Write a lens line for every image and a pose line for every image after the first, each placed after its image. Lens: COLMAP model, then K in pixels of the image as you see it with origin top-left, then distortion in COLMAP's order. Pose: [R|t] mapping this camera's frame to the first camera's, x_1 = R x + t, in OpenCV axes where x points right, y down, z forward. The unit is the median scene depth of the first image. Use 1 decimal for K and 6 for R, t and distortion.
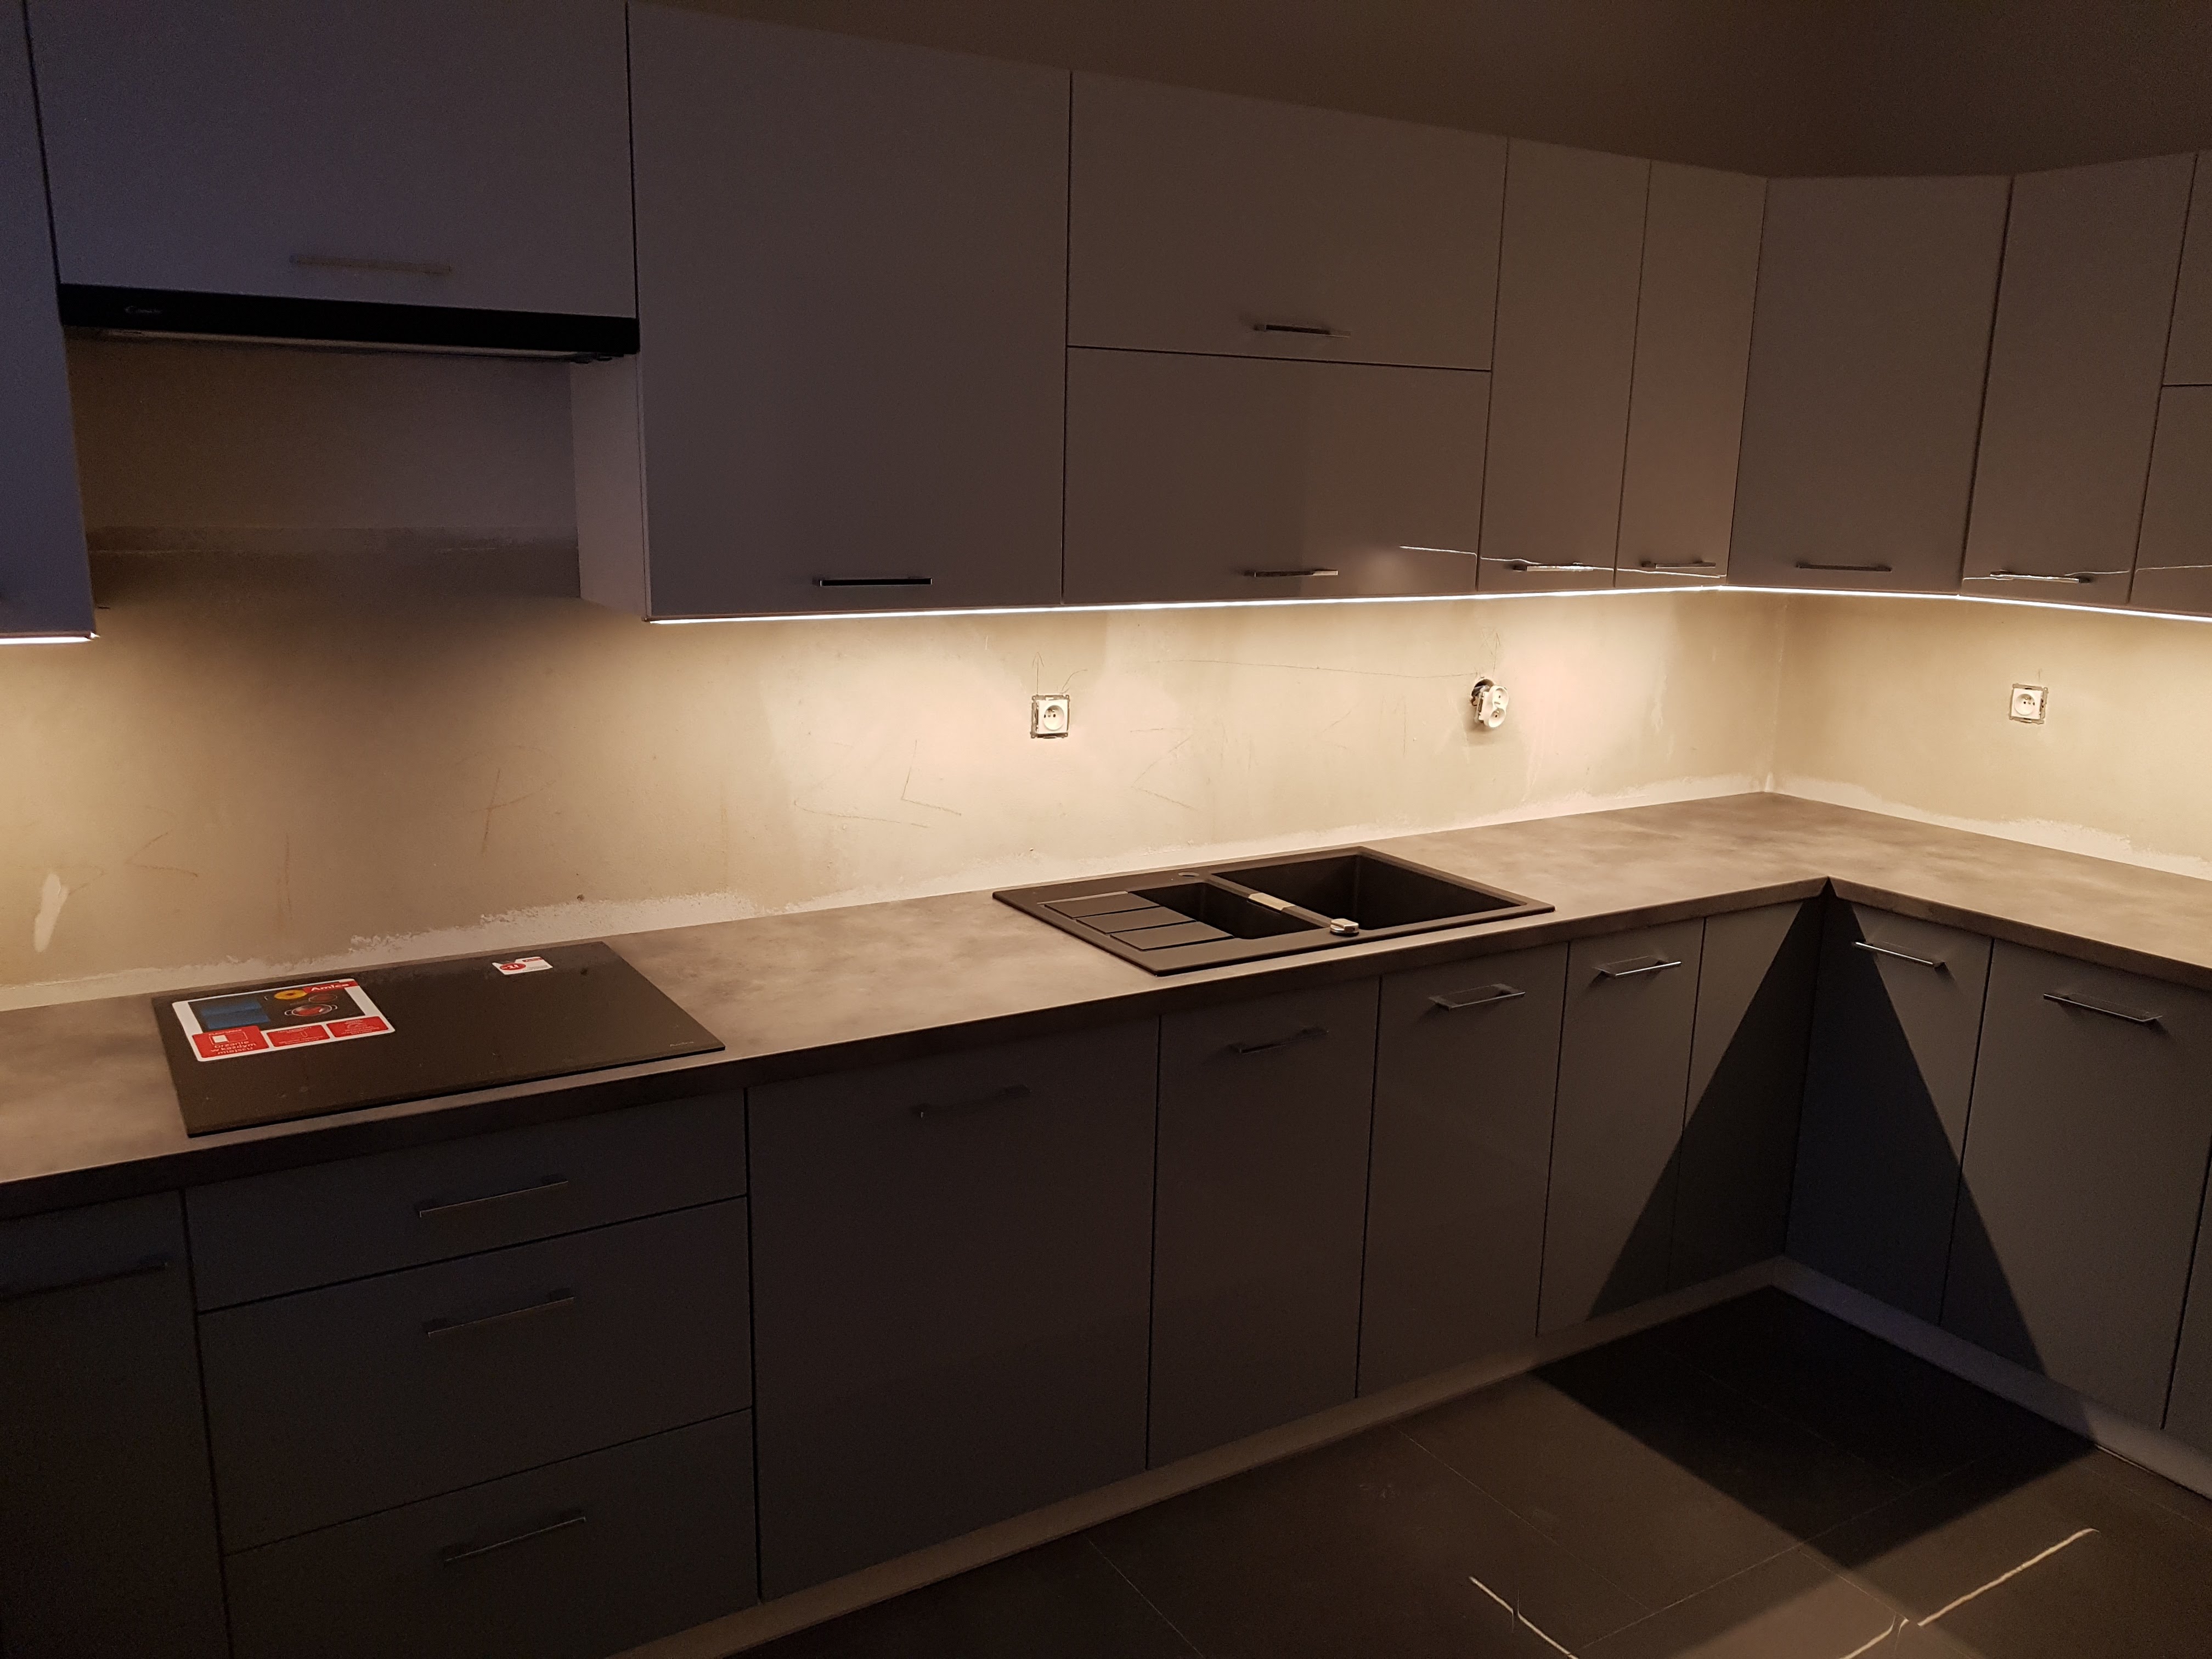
lens RADIAL K [[1722.4, 0, 1126.6], [0, 1722.4, 867.4], [0, 0, 1]] dist [-0.006206, 0.007536]
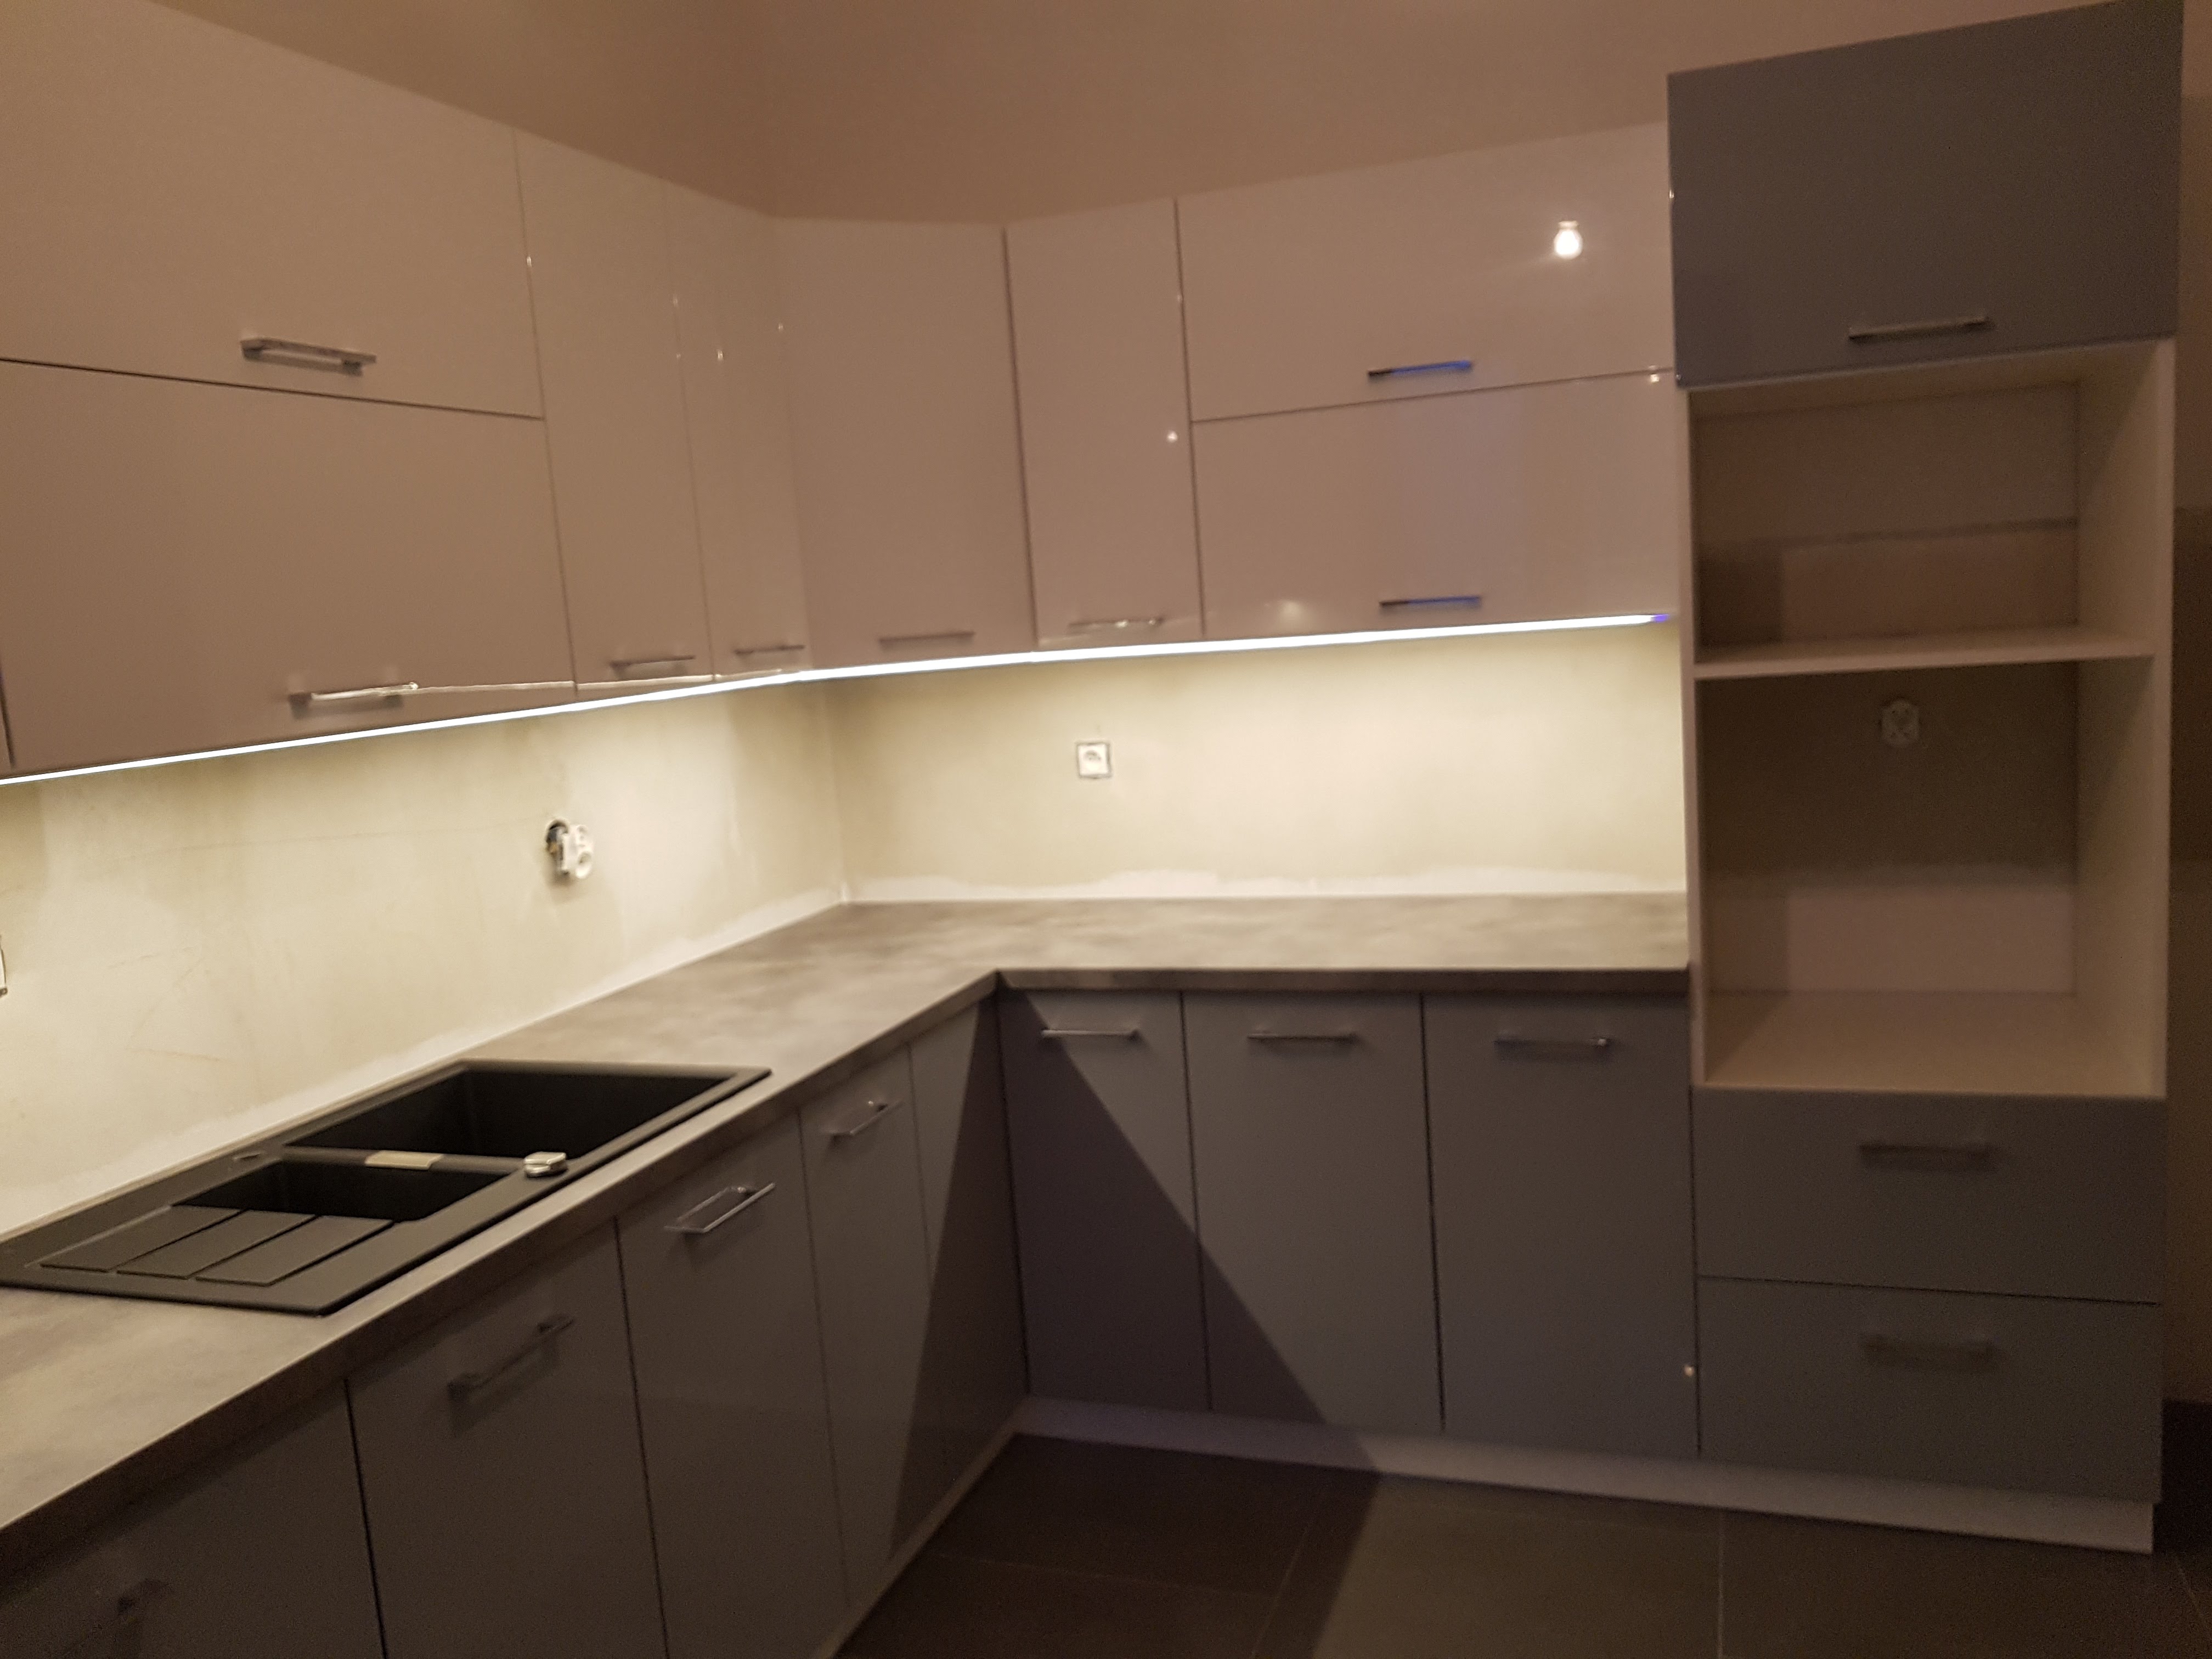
lens RADIAL K [[1722.4, 0, 1092.6], [0, 1722.4, 858.8], [0, 0, 1]] dist [-0.006206, 0.007536]
pose [[0.785241, -0.167853, 0.596005, -0.095348], [0.228185, 0.973256, -0.026538, -0.017342], [-0.575611, 0.156838, 0.802542, 0.269406]]
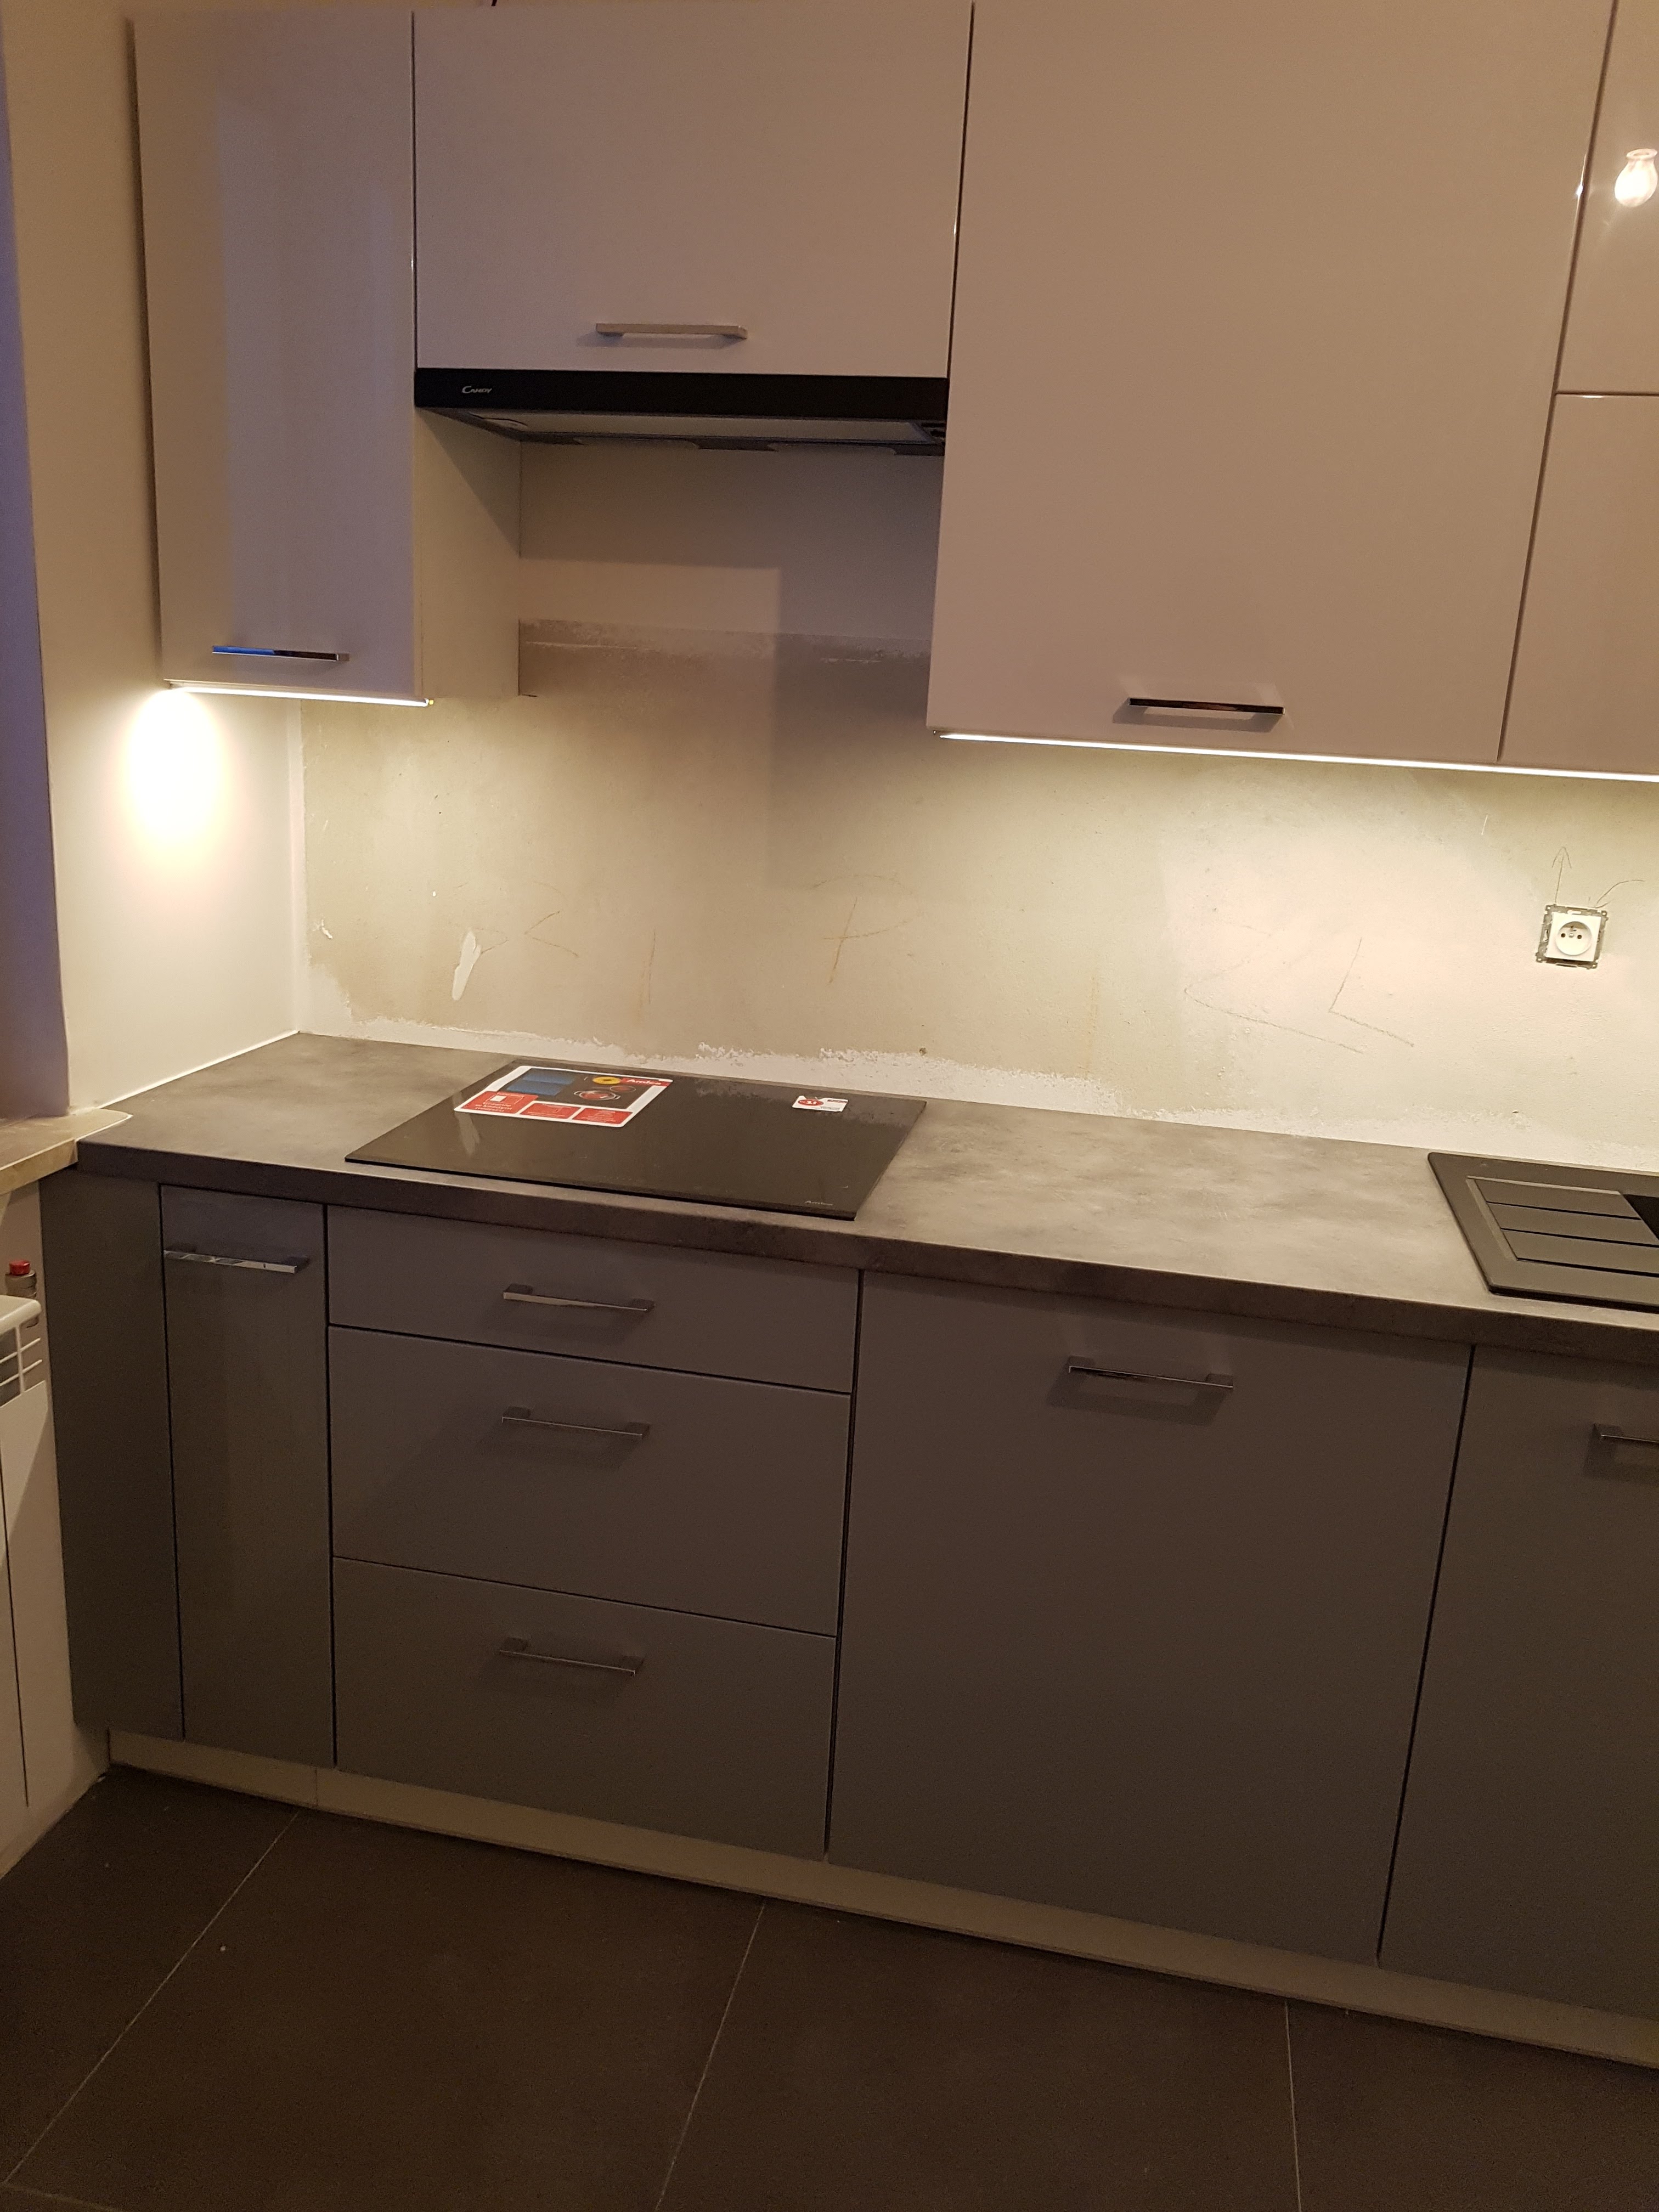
lens RADIAL K [[1722.4, 0, 821.3], [0, 1722.4, 1109.8], [0, 0, 1]] dist [-0.006206, 0.007536]
pose [[0.712262, 0.188188, -0.676216, 0.249045], [-0.195228, 0.978489, 0.066675, -0.002135], [0.674217, 0.084526, 0.733680, 0.266935]]
